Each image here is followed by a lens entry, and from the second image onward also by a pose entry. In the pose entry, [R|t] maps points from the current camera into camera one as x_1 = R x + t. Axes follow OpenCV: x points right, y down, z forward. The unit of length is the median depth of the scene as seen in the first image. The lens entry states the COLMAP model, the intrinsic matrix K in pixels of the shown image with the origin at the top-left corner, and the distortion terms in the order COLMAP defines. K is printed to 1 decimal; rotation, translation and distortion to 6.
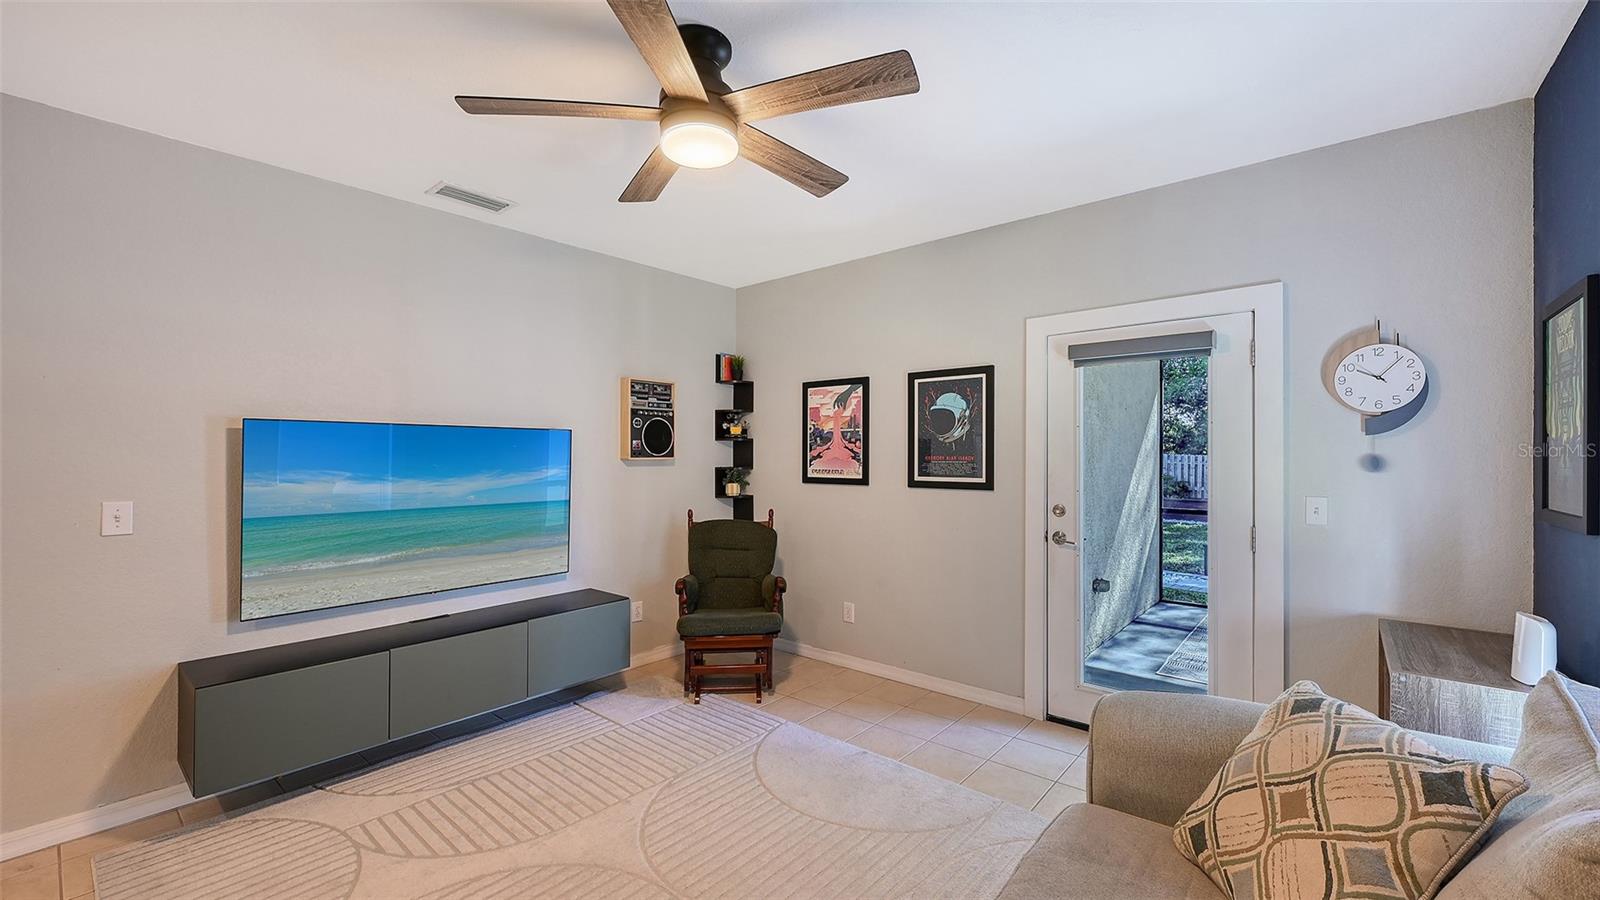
lens RADIAL K [[644.8, 0, 802.8], [0, 644.8, 455.2], [0, 0, 1]] dist [-0.000283, 0.000016]
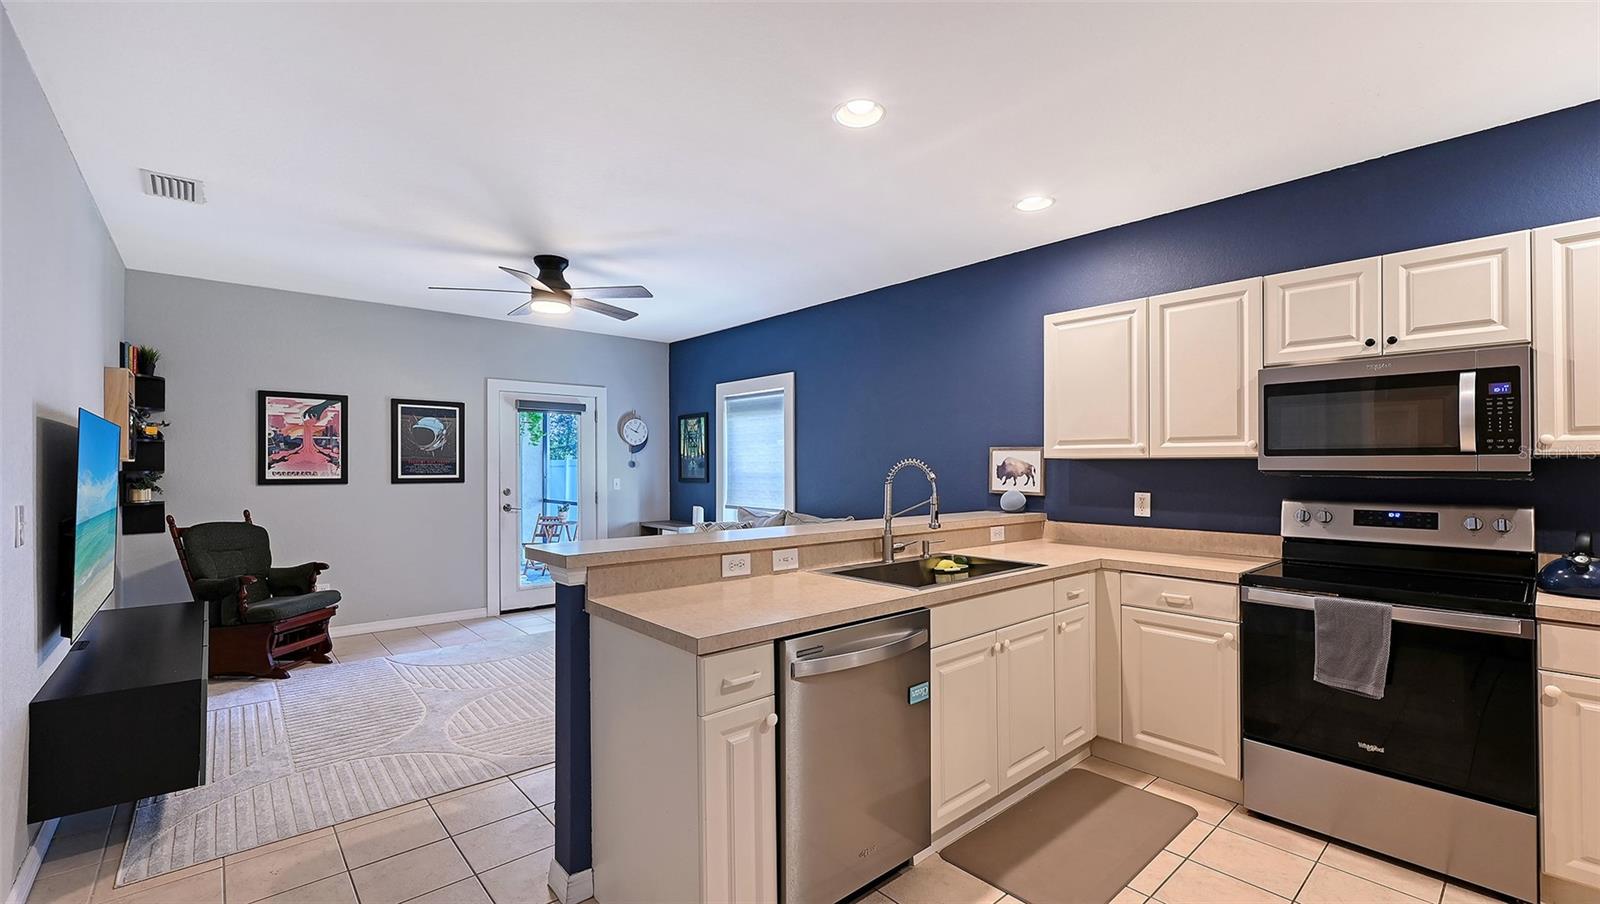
lens RADIAL K [[669.6, 0, 824.0], [0, 669.6, 470.3], [0, 0, 1]] dist [-0.001702, -0.000520]
pose [[0.125201, -0.004439, 0.992121, -1.137298], [-0.000376, 0.999990, 0.004521, 0.015995], [-0.992131, -0.000939, 0.125198, -0.070326]]
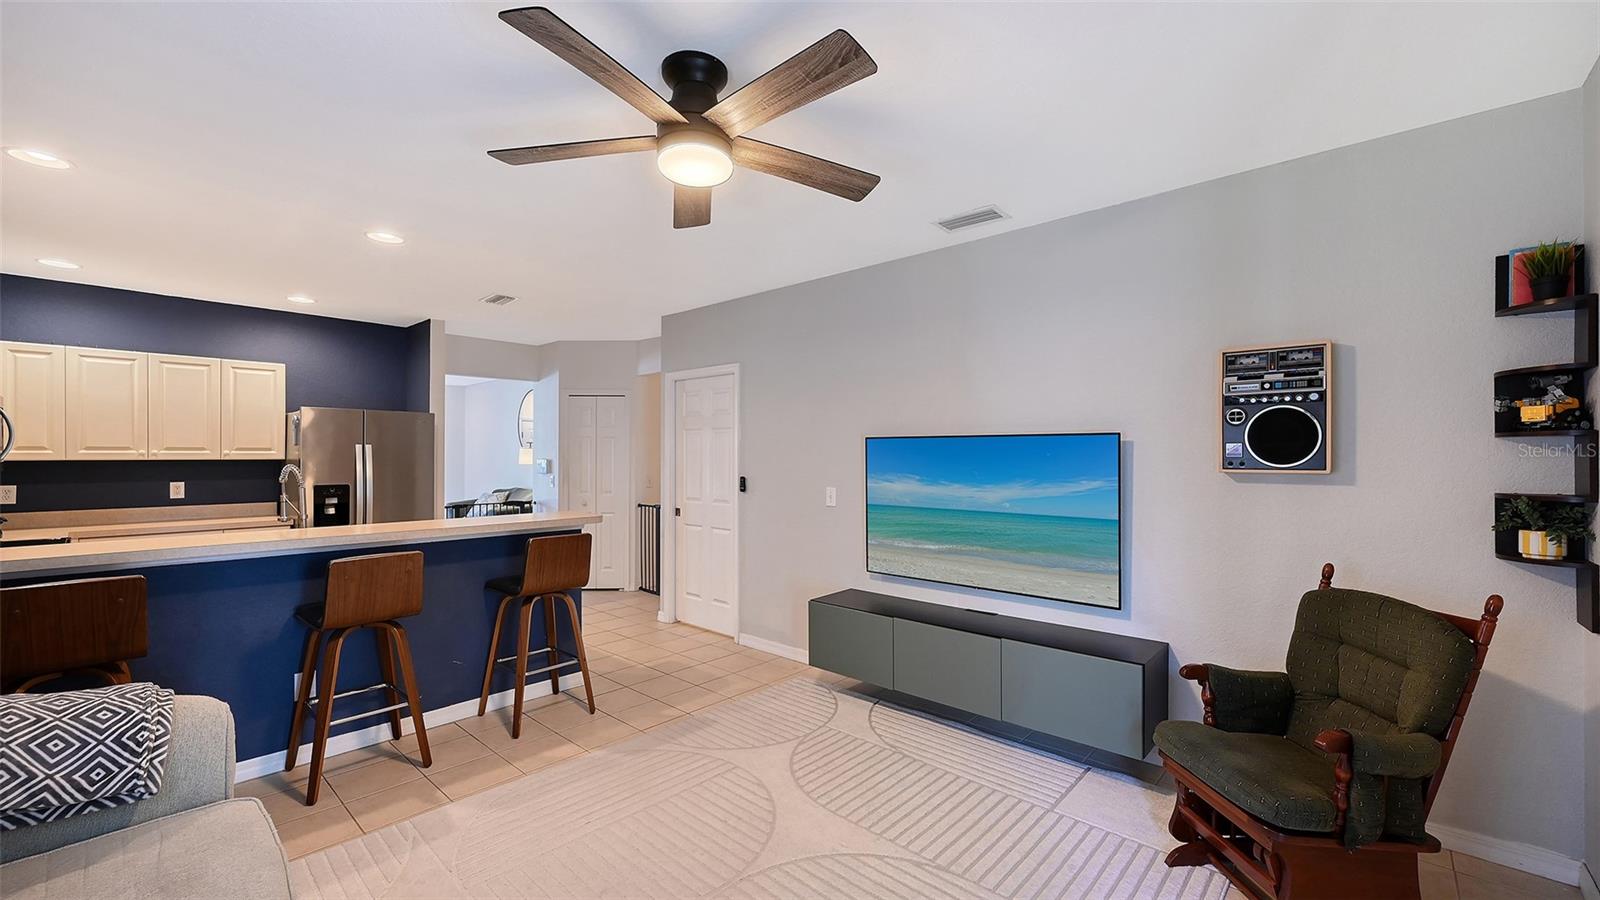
lens RADIAL K [[639.1, 0, 814.6], [0, 639.1, 455.2], [0, 0, 1]] dist [-0.001580, -0.000235]
pose [[-0.027049, -0.004240, -0.999625, 0.447222], [-0.005198, 0.999978, -0.004101, -0.006096], [0.999621, 0.005085, -0.027071, 0.644706]]
